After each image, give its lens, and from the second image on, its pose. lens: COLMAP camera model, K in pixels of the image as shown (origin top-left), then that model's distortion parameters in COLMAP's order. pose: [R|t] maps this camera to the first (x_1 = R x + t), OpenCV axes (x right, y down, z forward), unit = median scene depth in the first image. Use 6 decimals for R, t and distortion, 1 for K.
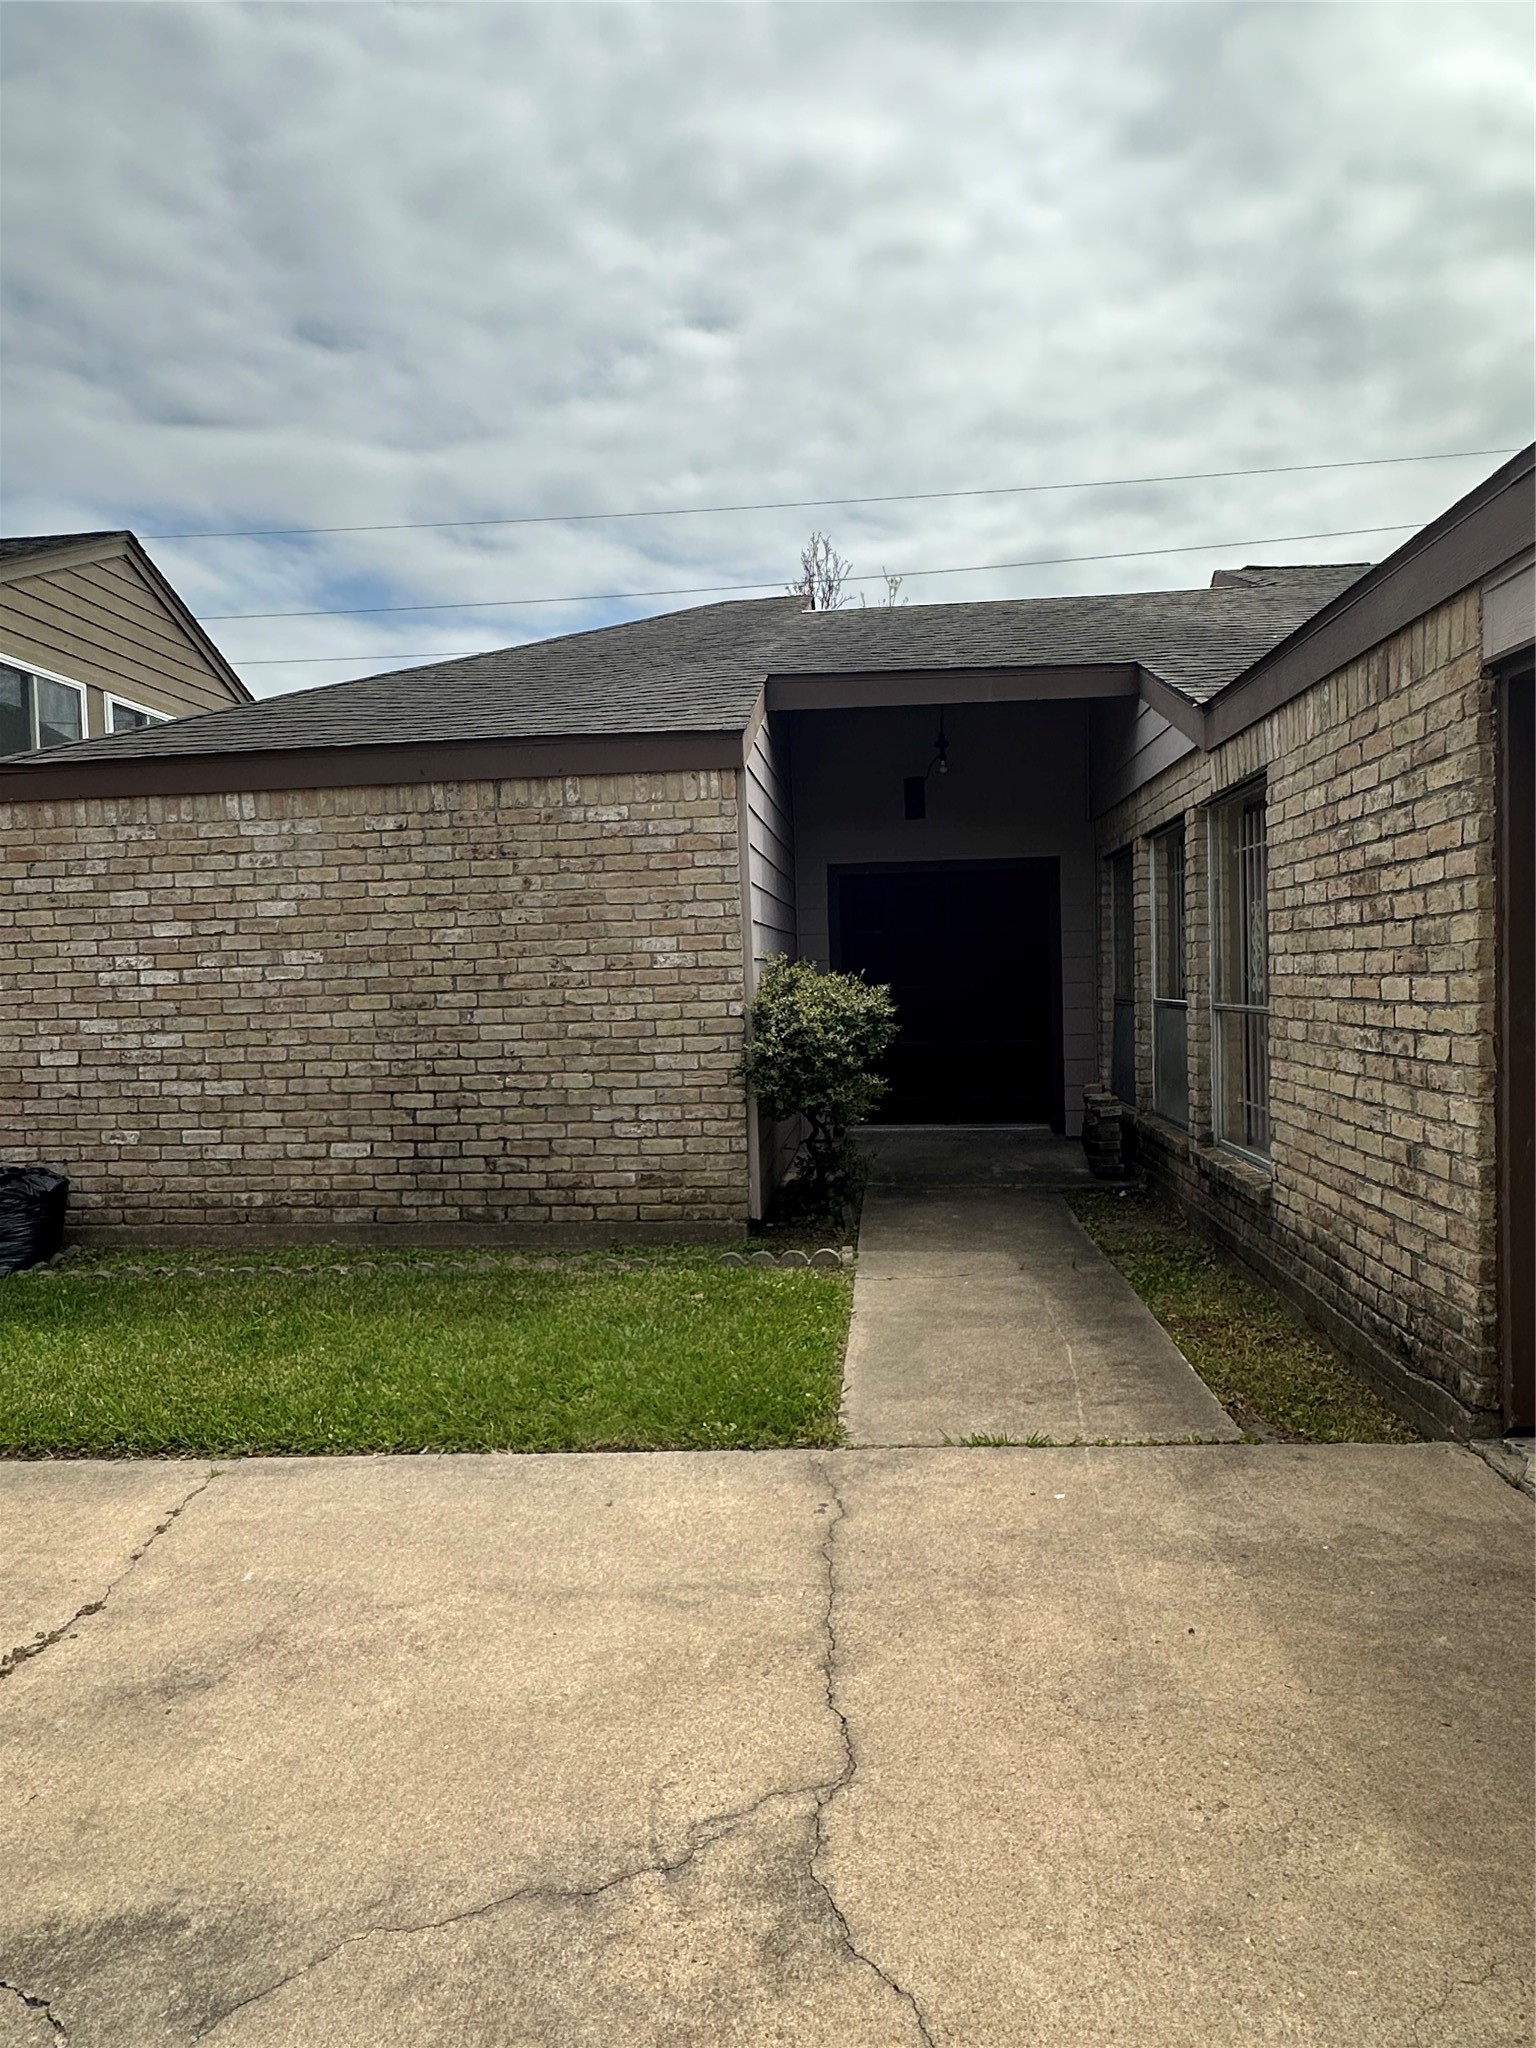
lens RADIAL K [[1177.4, 0, 768.0], [0, 1177.4, 1024.0], [0, 0, 1]] dist [-0.018731, -0.001237]
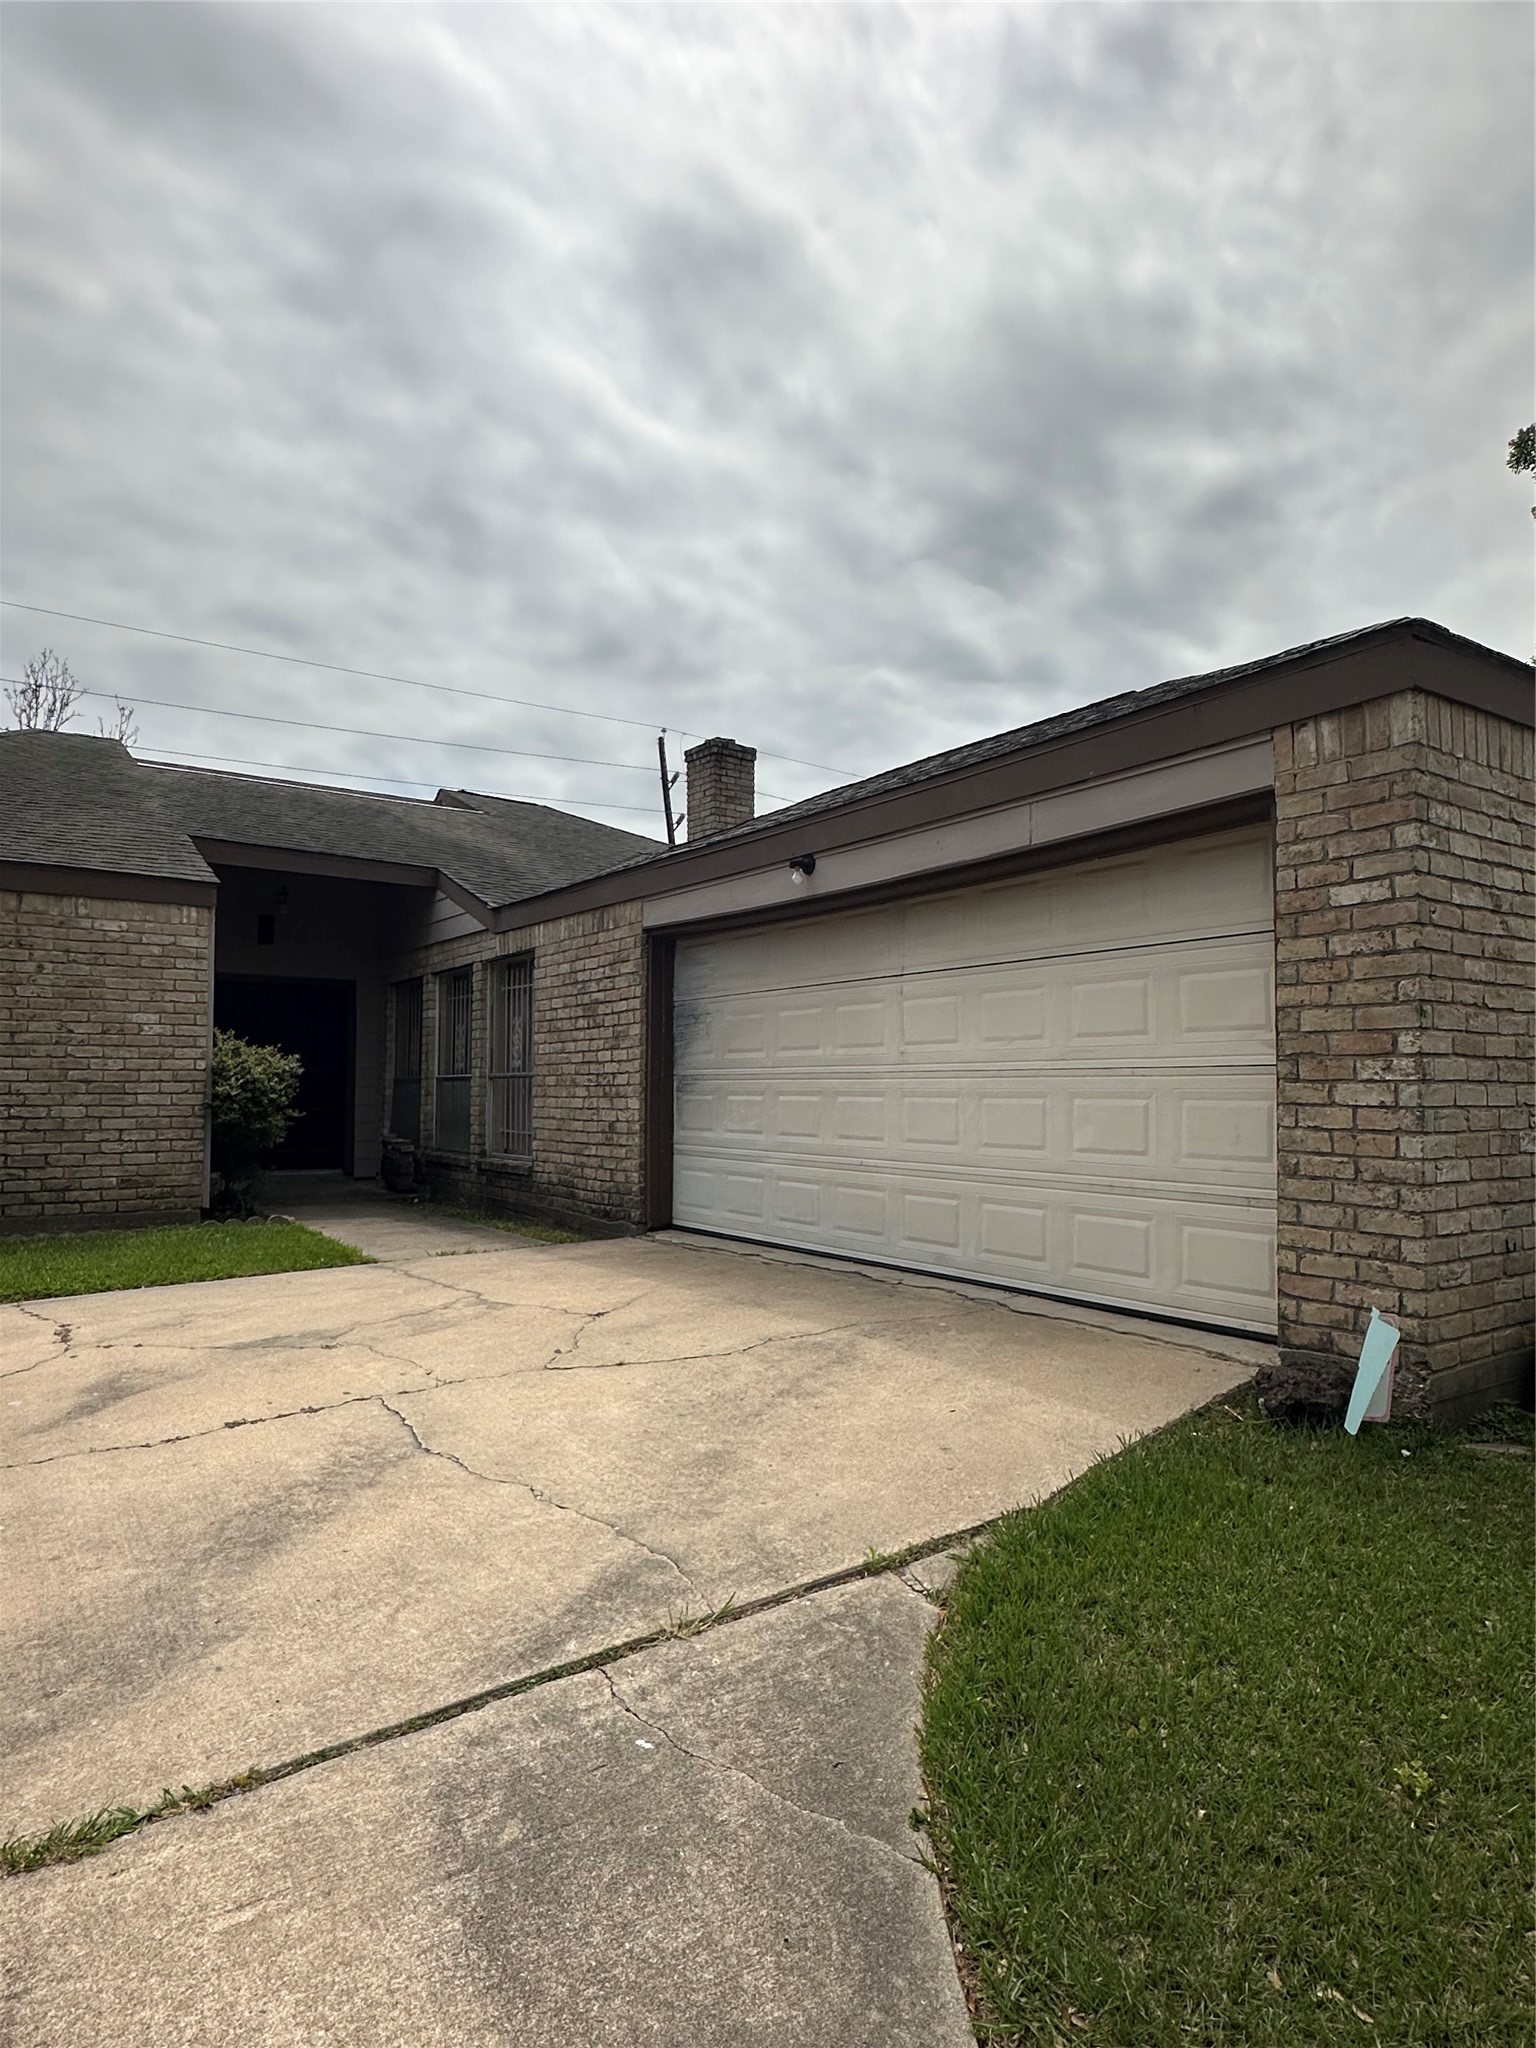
lens RADIAL K [[1177.4, 0, 768.0], [0, 1177.4, 1024.0], [0, 0, 1]] dist [-0.018731, -0.001237]
pose [[0.752061, 0.067022, 0.655677, -0.460821], [0.003644, 0.994378, -0.105823, 0.094835], [-0.659083, 0.081975, 0.747589, -0.587025]]
